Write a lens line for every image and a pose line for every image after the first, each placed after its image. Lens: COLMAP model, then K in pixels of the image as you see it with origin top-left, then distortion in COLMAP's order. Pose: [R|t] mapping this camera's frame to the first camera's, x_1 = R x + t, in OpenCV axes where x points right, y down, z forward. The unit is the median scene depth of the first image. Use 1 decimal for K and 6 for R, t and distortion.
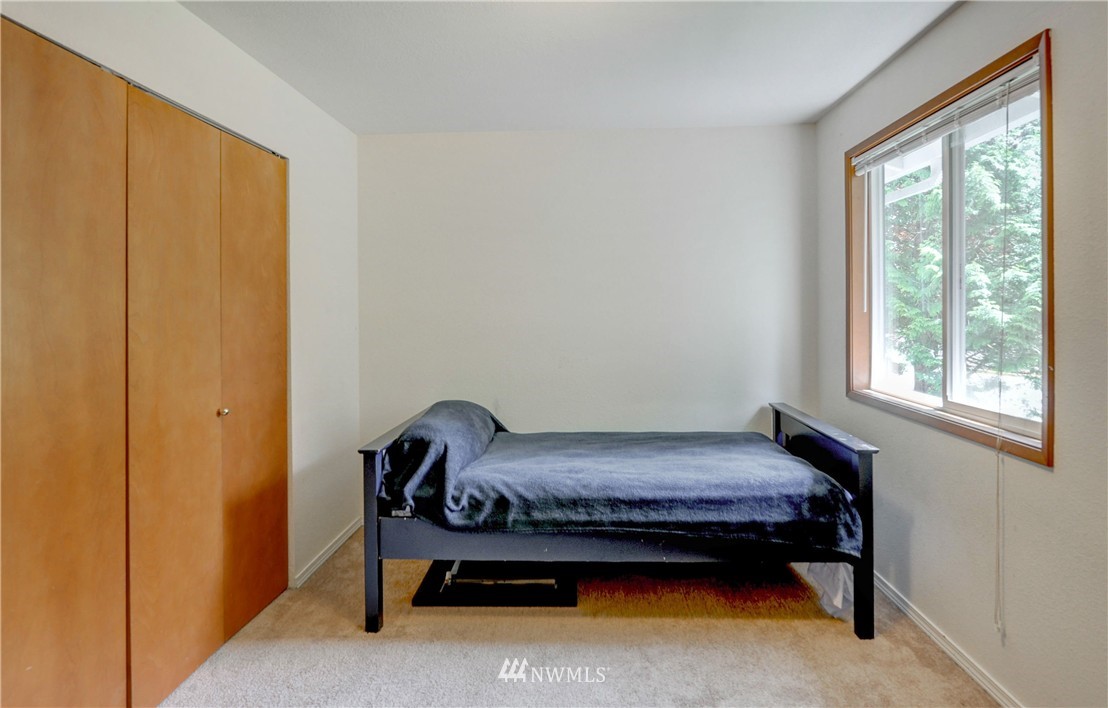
lens RADIAL K [[548.4, 0, 555.5], [0, 548.4, 346.7], [0, 0, 1]] dist [-0.006148, -0.000783]
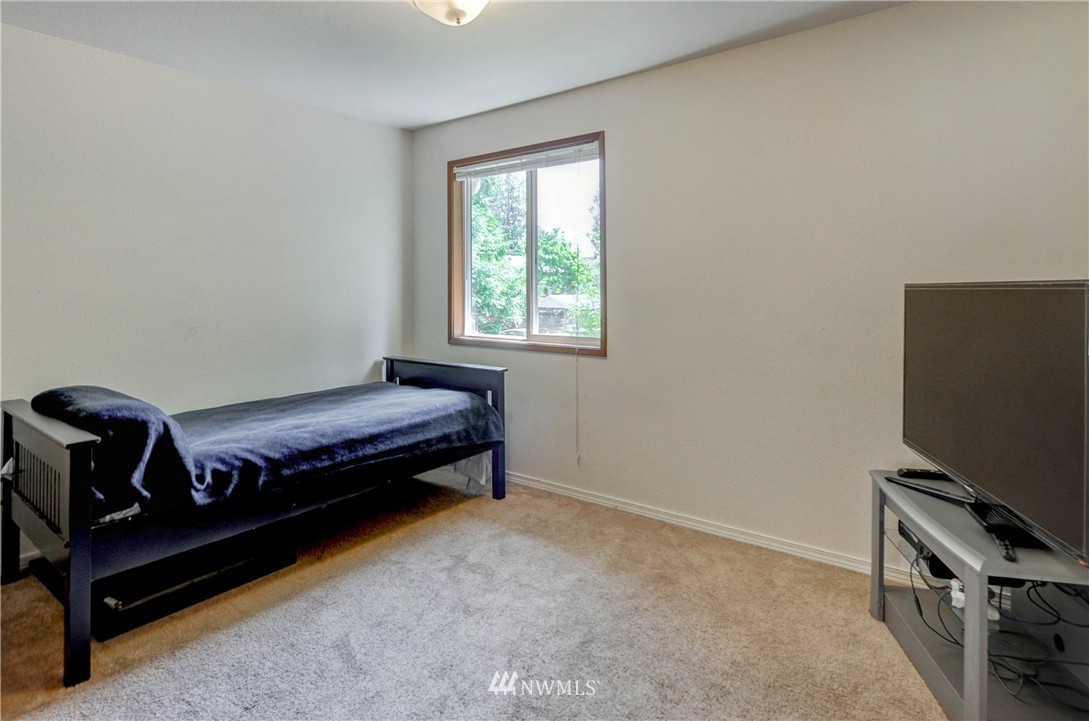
lens RADIAL K [[550.4, 0, 543.7], [0, 550.4, 326.3], [0, 0, 1]] dist [-0.001916, -0.000443]
pose [[0.594106, -0.049560, 0.802858, -0.548197], [0.050736, 0.998422, 0.024087, 0.038574], [-0.802785, 0.026423, 0.595683, 0.008852]]
